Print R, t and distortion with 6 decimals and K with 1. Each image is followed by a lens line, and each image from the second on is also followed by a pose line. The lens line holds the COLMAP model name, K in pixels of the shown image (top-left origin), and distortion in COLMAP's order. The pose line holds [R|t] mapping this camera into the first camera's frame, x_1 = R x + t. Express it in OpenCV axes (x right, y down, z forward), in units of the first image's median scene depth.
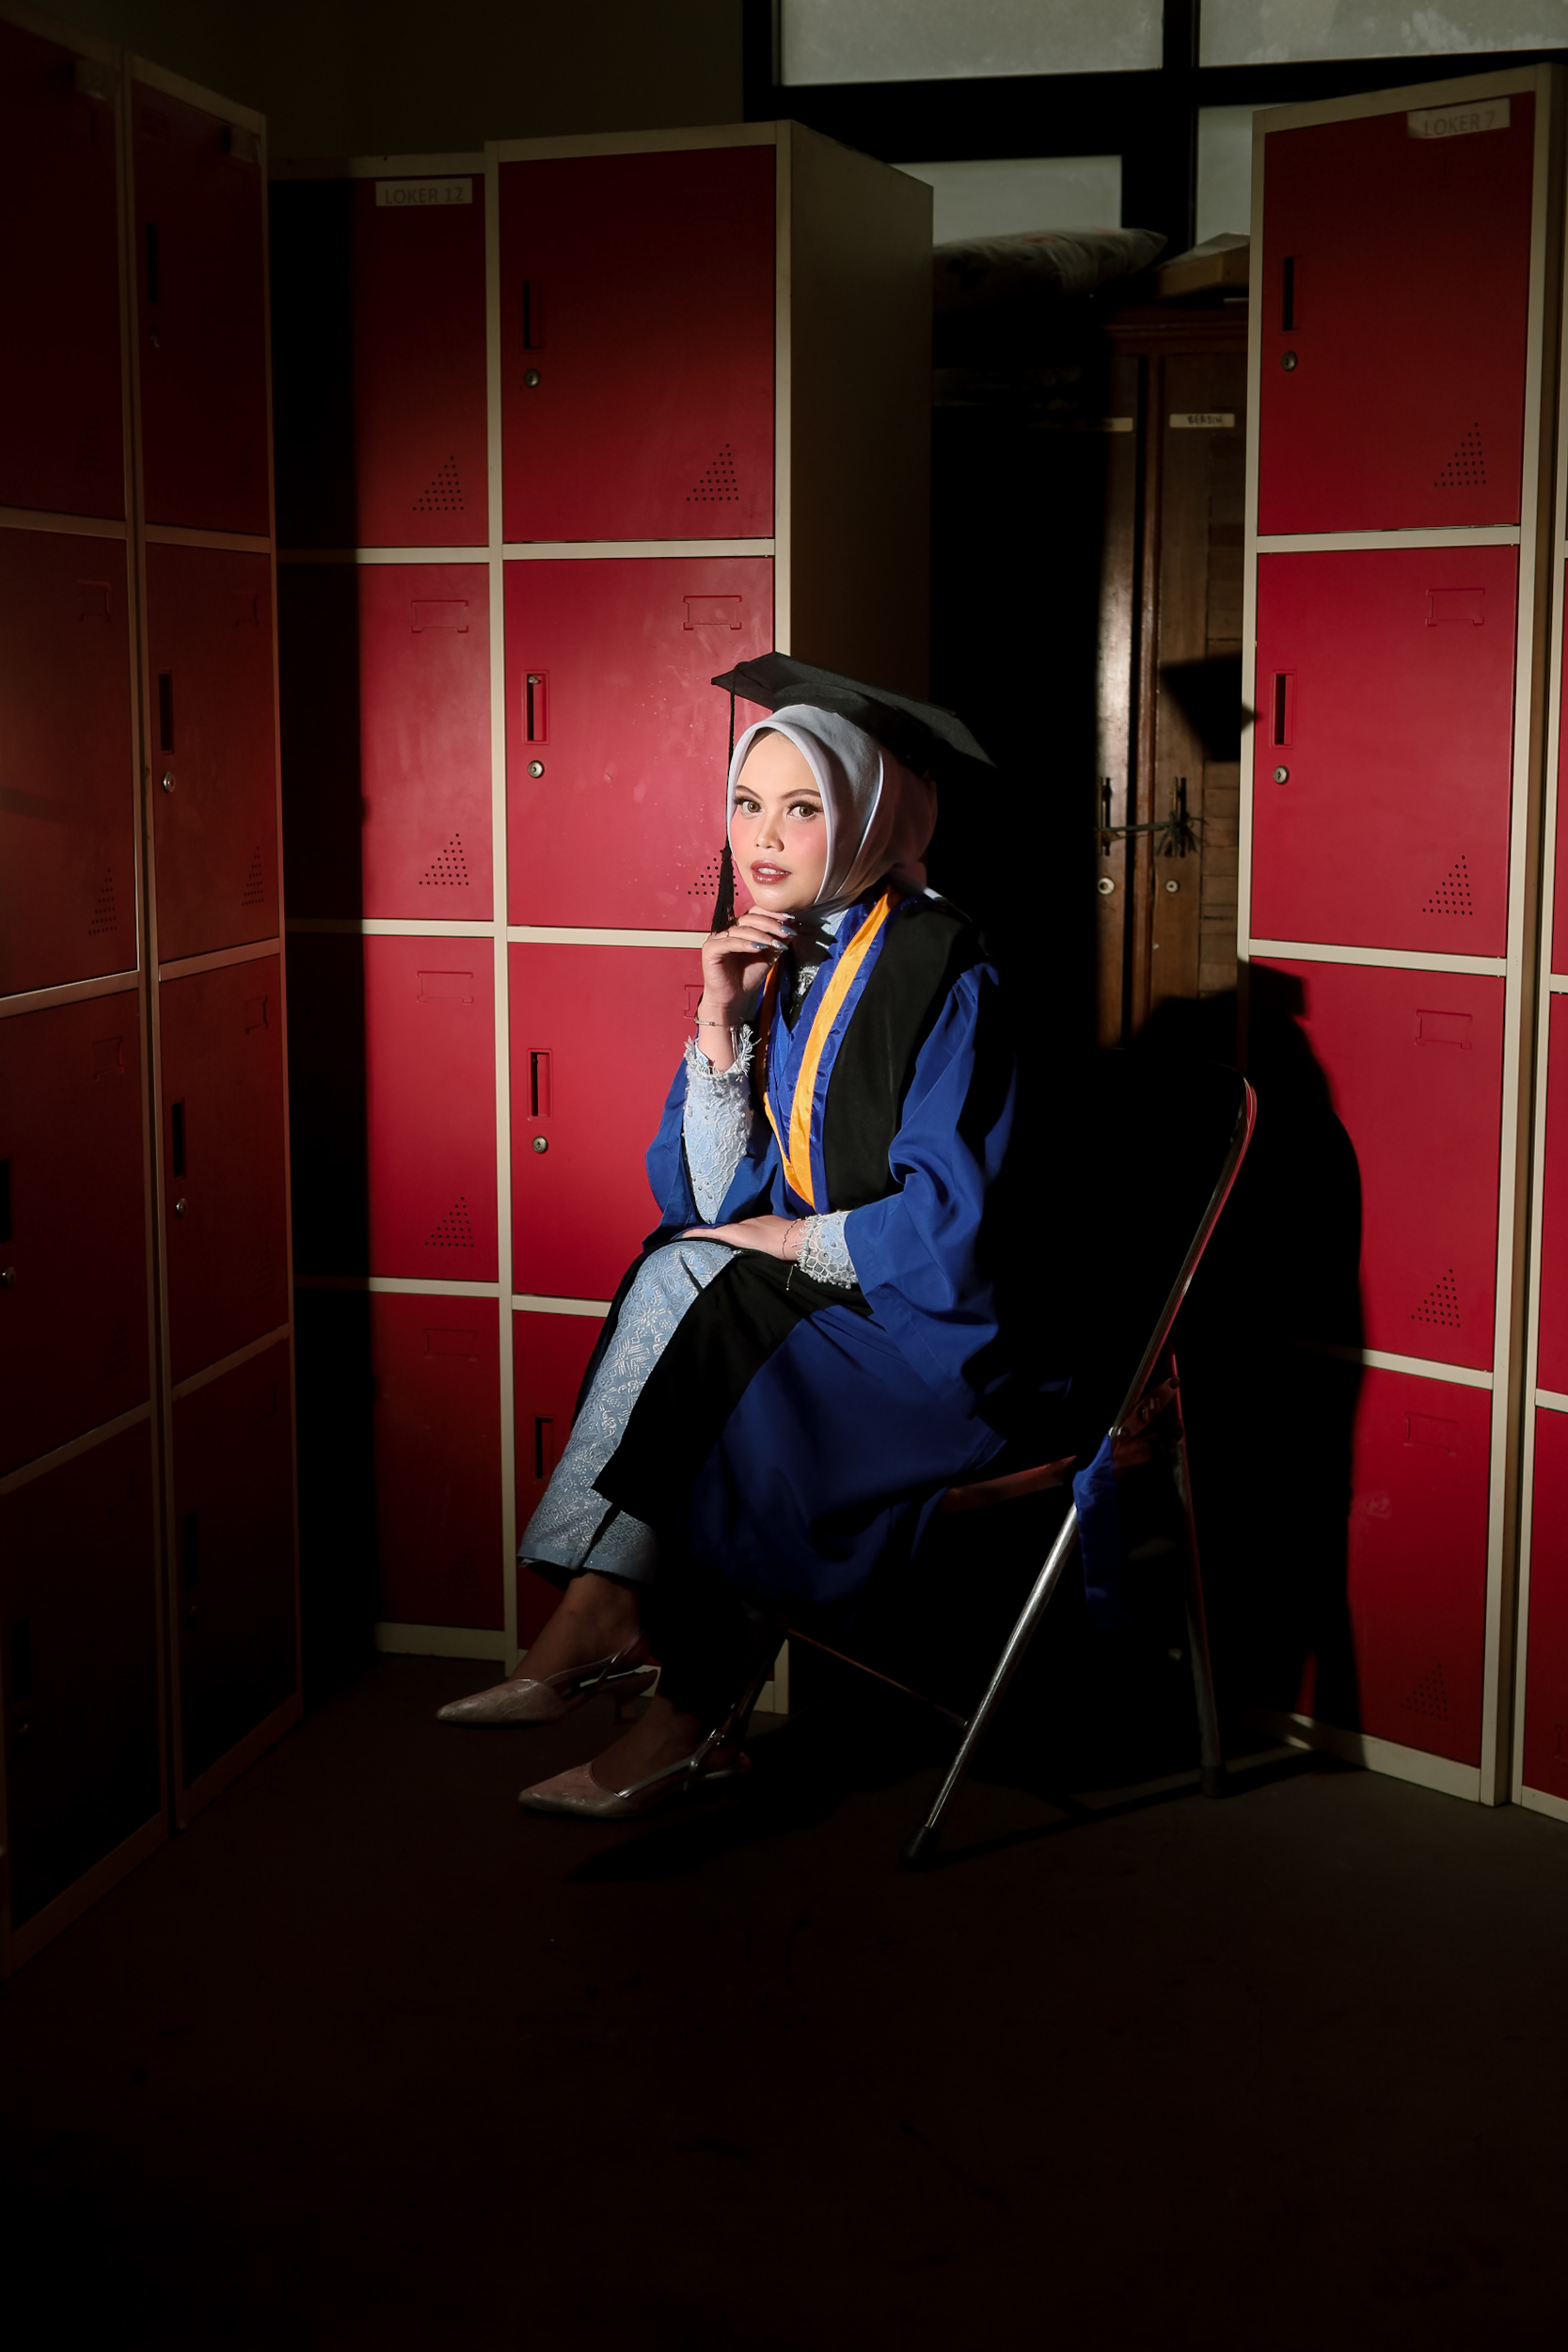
lens RADIAL K [[3134.7, 0, 784.0], [0, 3134.7, 1176.0], [0, 0, 1]] dist [-0.006827, 0.020878]
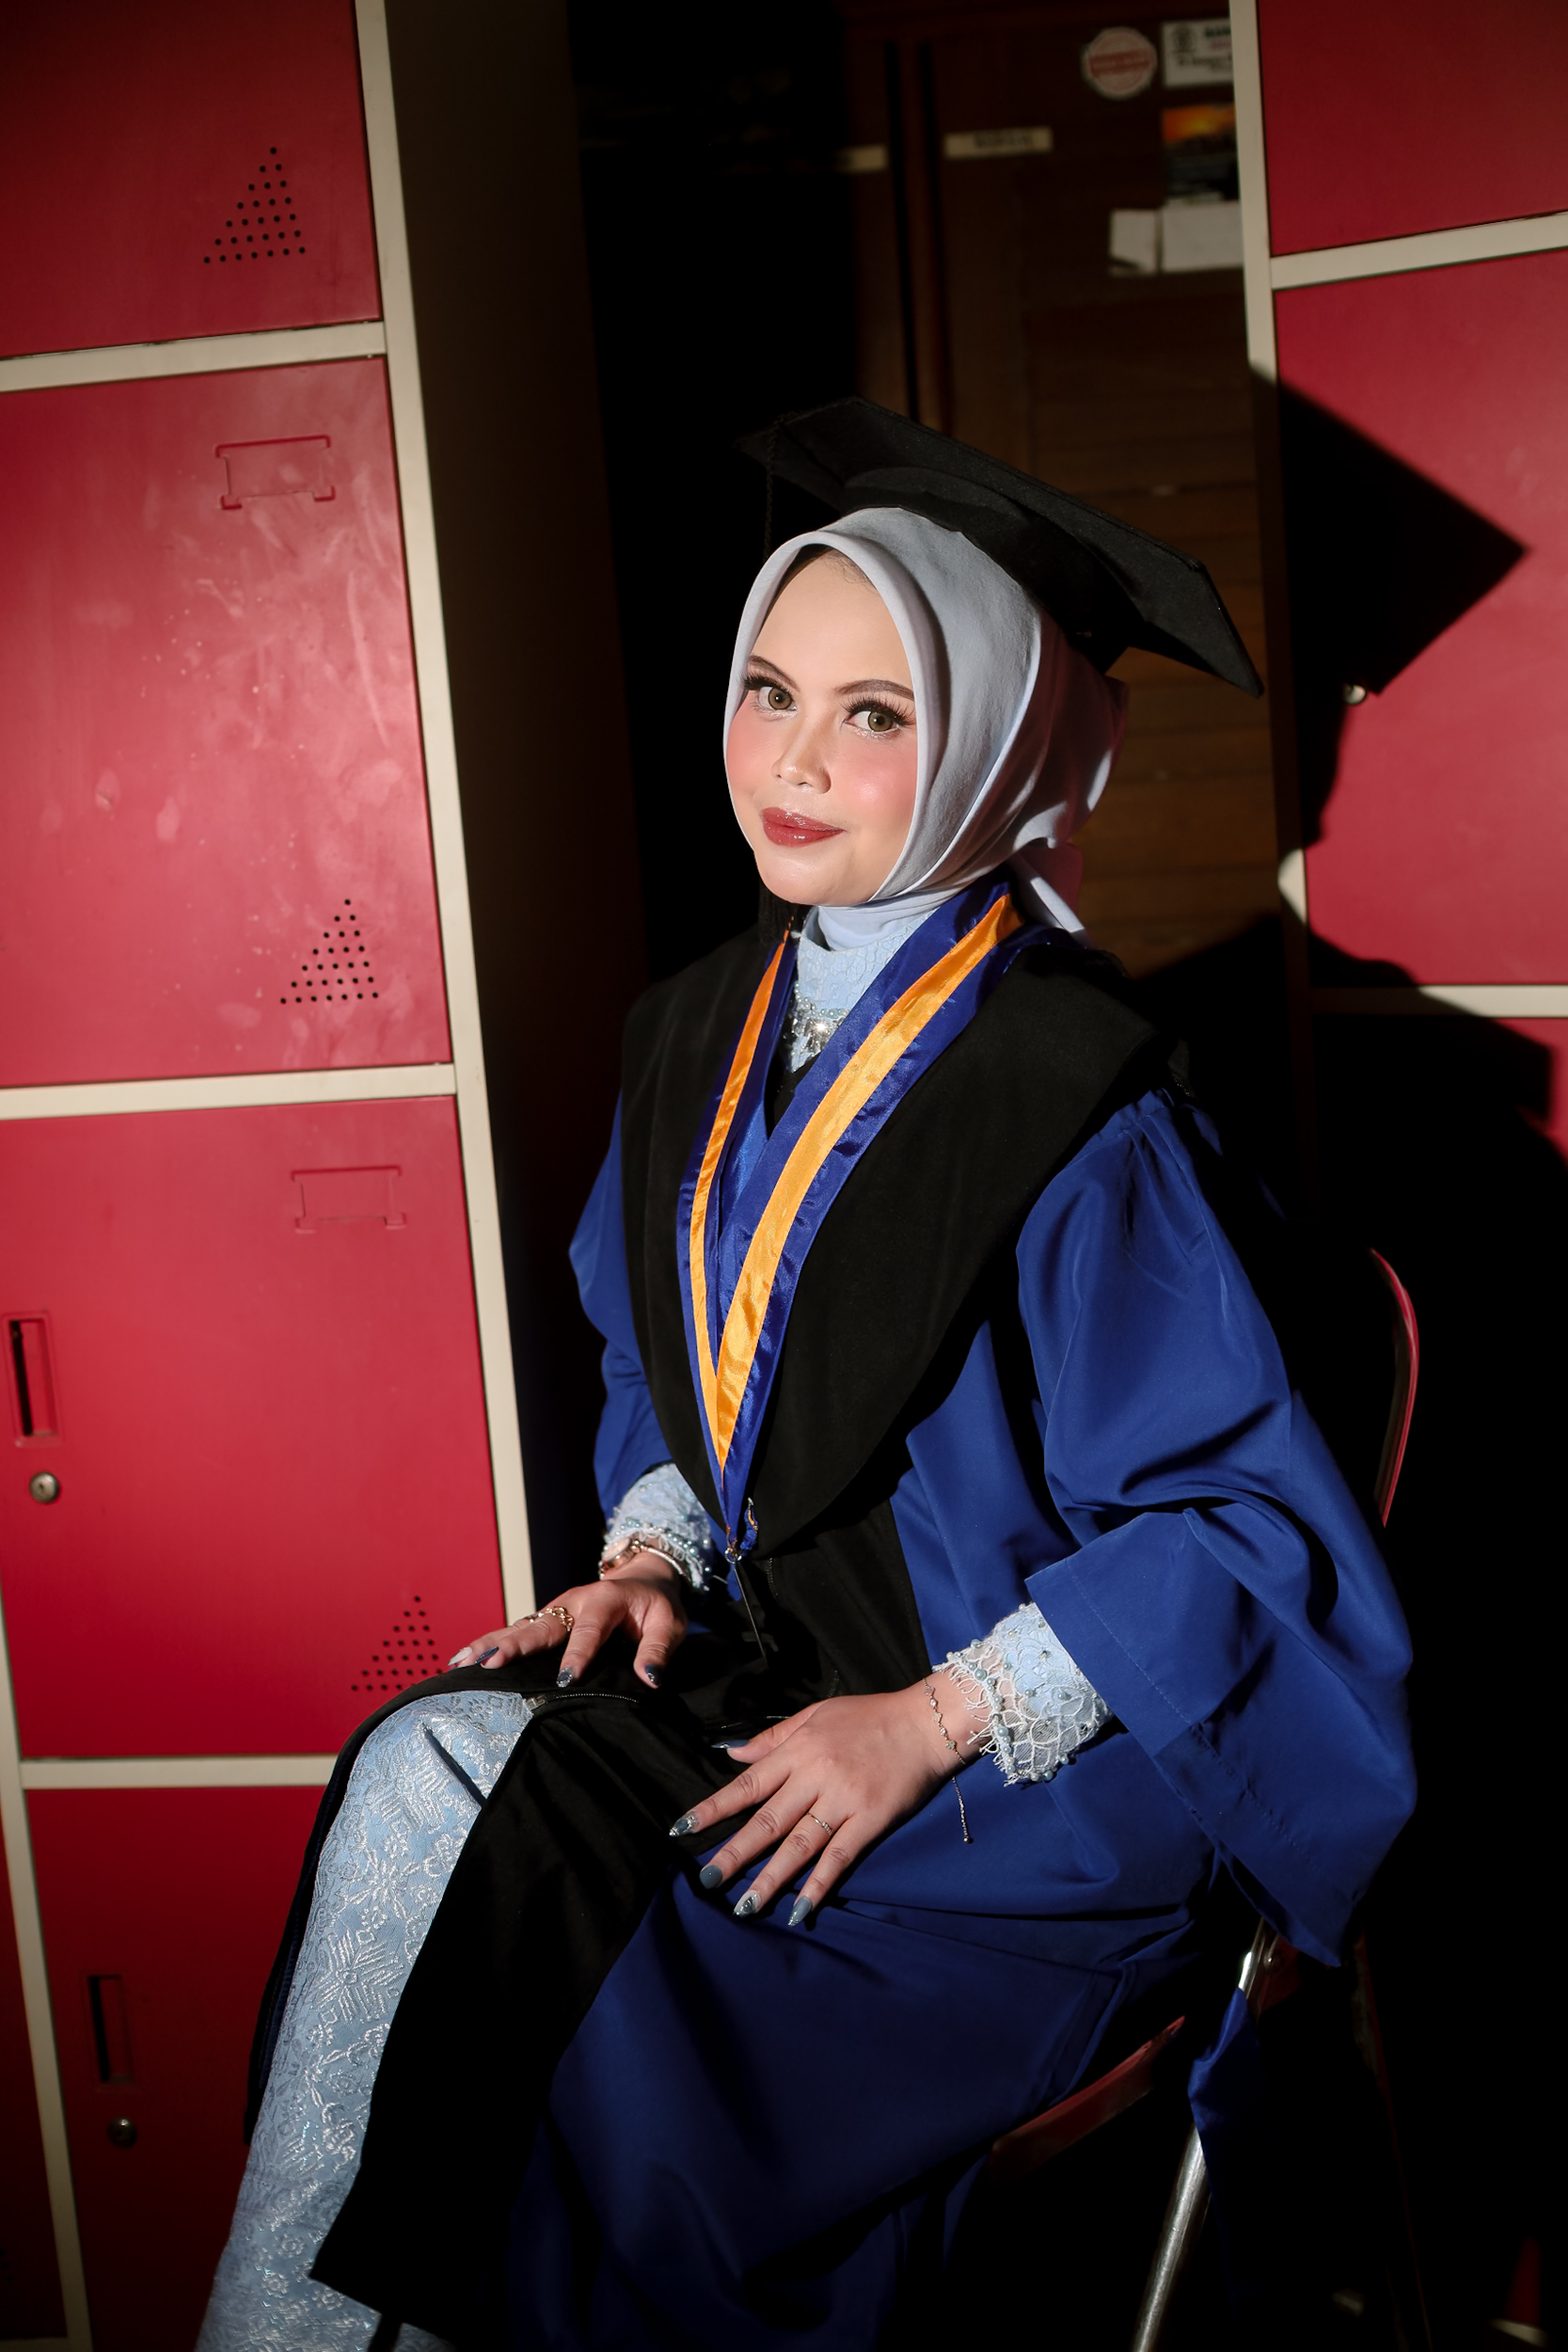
lens RADIAL K [[3134.7, 0, 784.0], [0, 3134.7, 1176.0], [0, 0, 1]] dist [-0.006827, 0.020878]
pose [[0.975757, -0.109015, 0.189775, -0.052597], [0.109530, 0.993953, 0.007809, -0.056463], [-0.189479, 0.013166, 0.981797, 0.466774]]
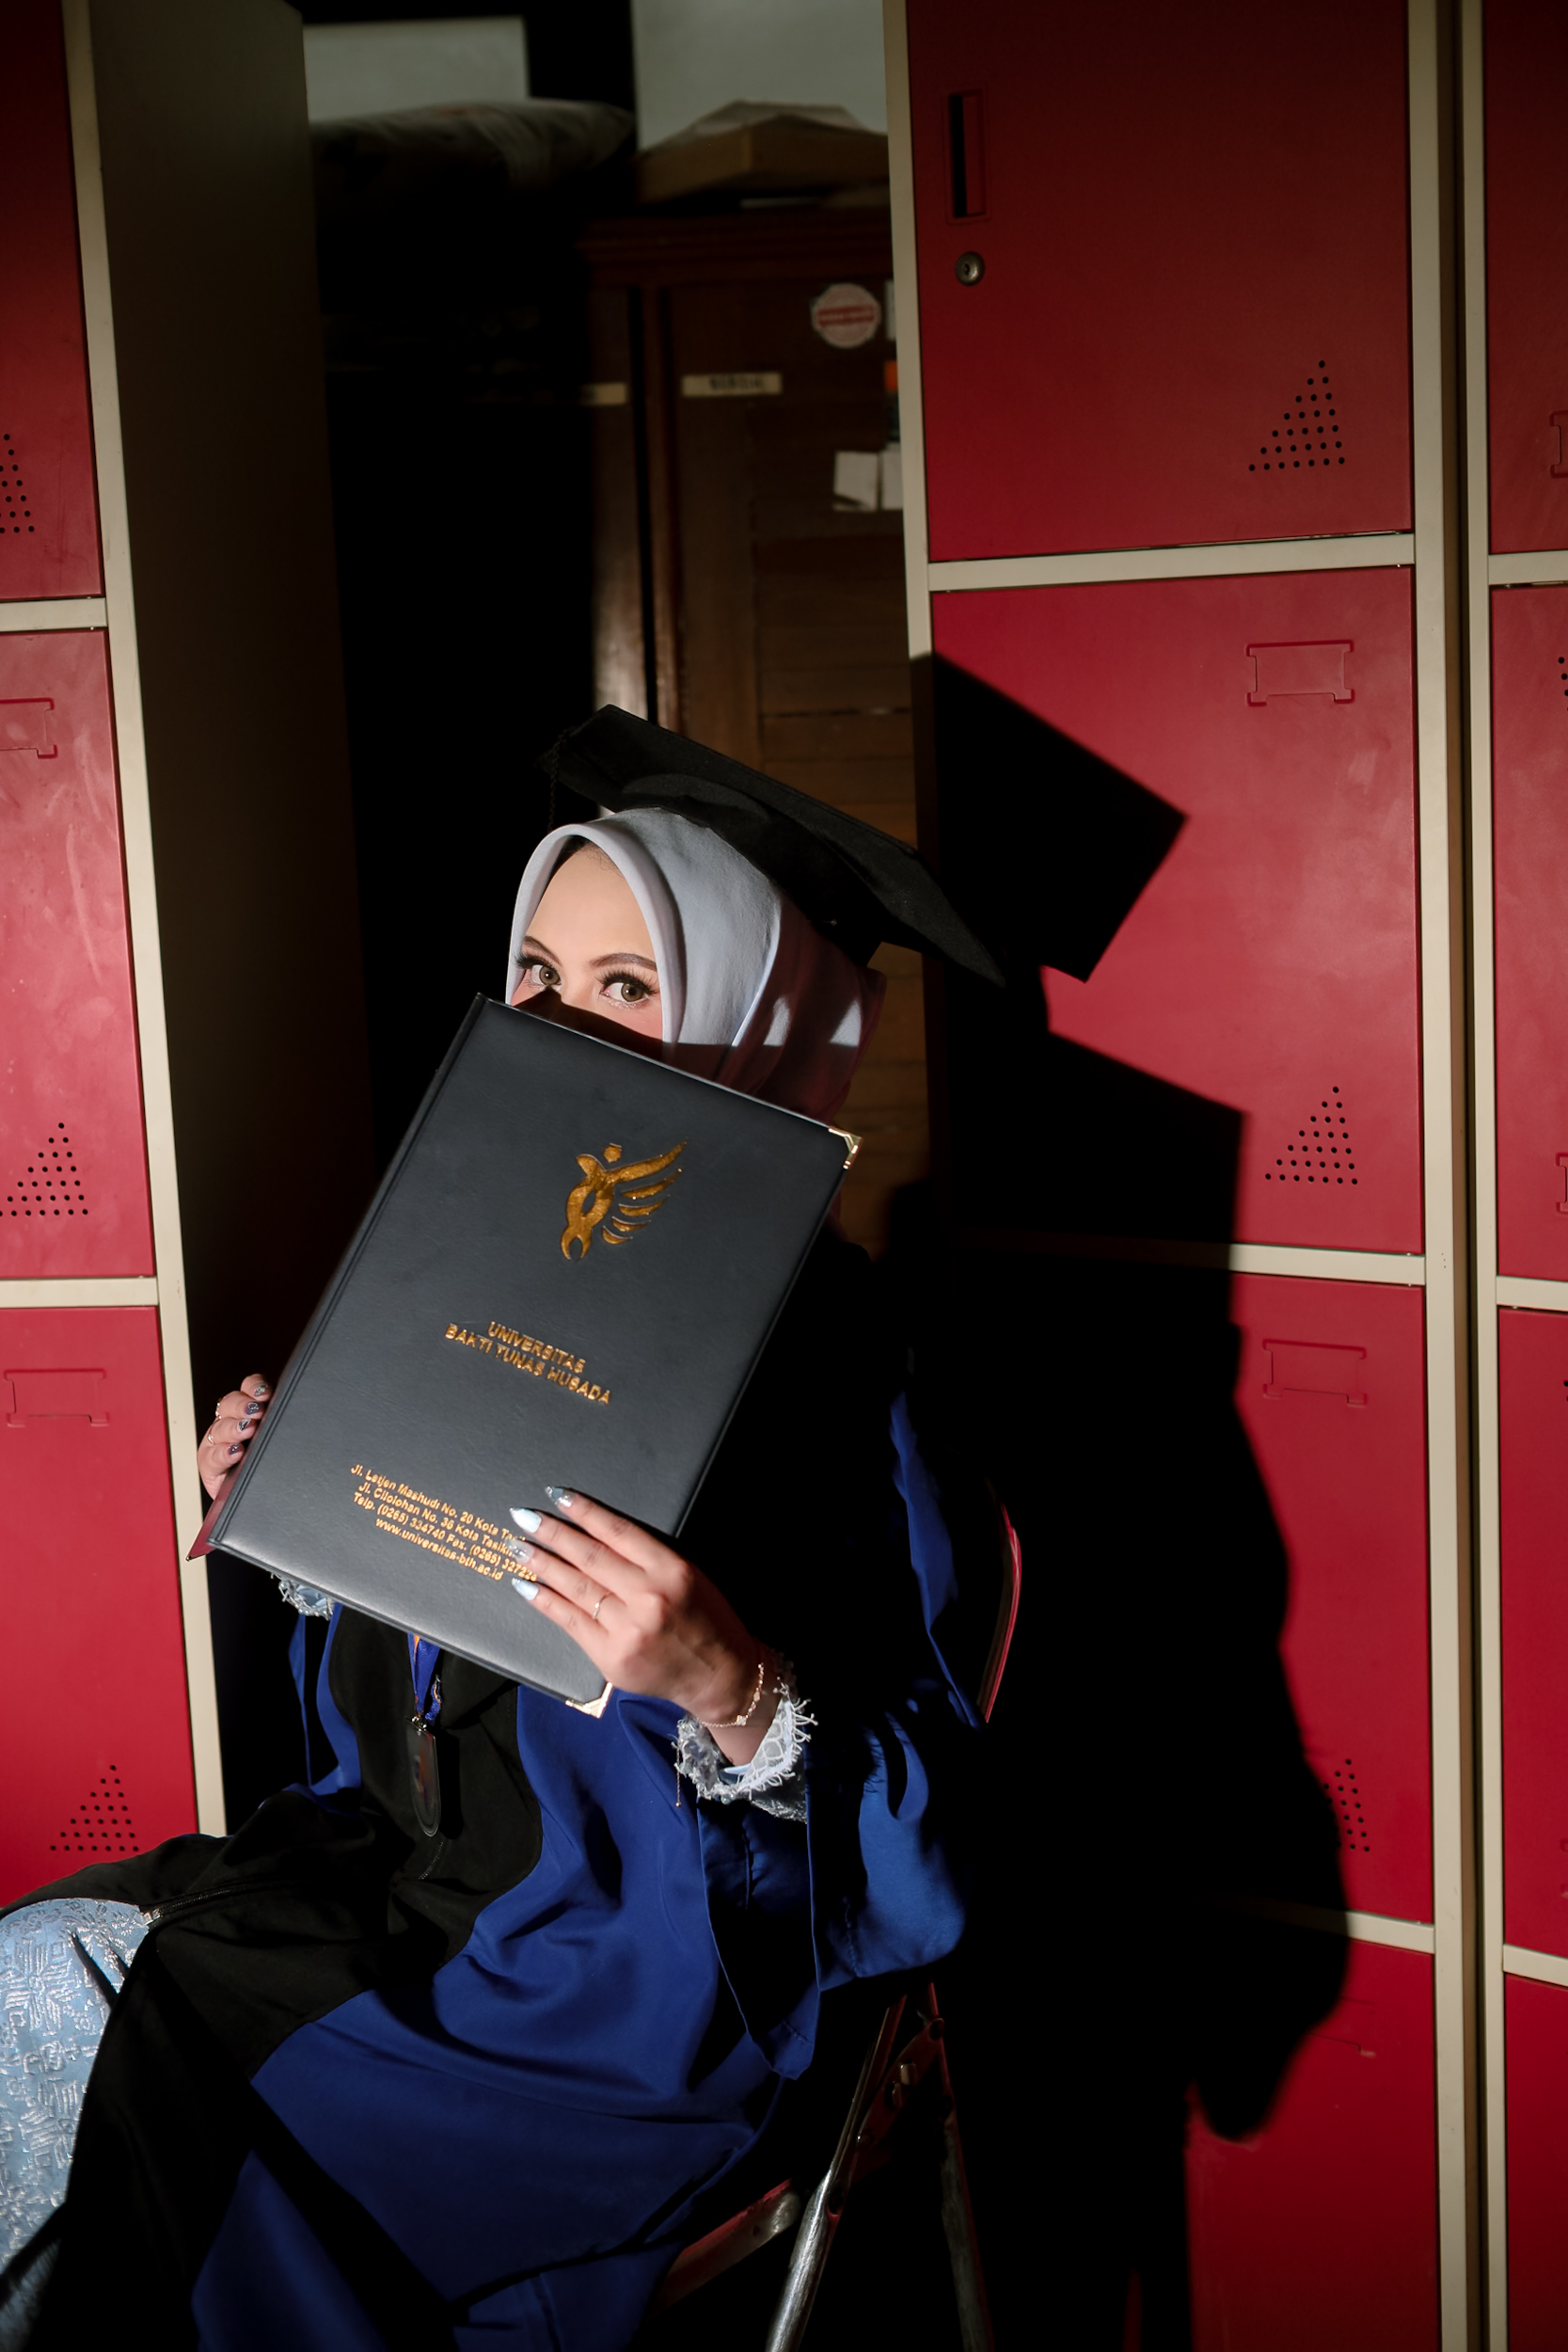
lens RADIAL K [[3134.7, 0, 784.0], [0, 3134.7, 1176.0], [0, 0, 1]] dist [-0.006827, 0.020878]
pose [[0.970292, -0.080263, 0.228233, -0.021593], [0.080590, 0.996716, 0.007904, -0.091927], [-0.228118, 0.010724, 0.973574, 0.412916]]
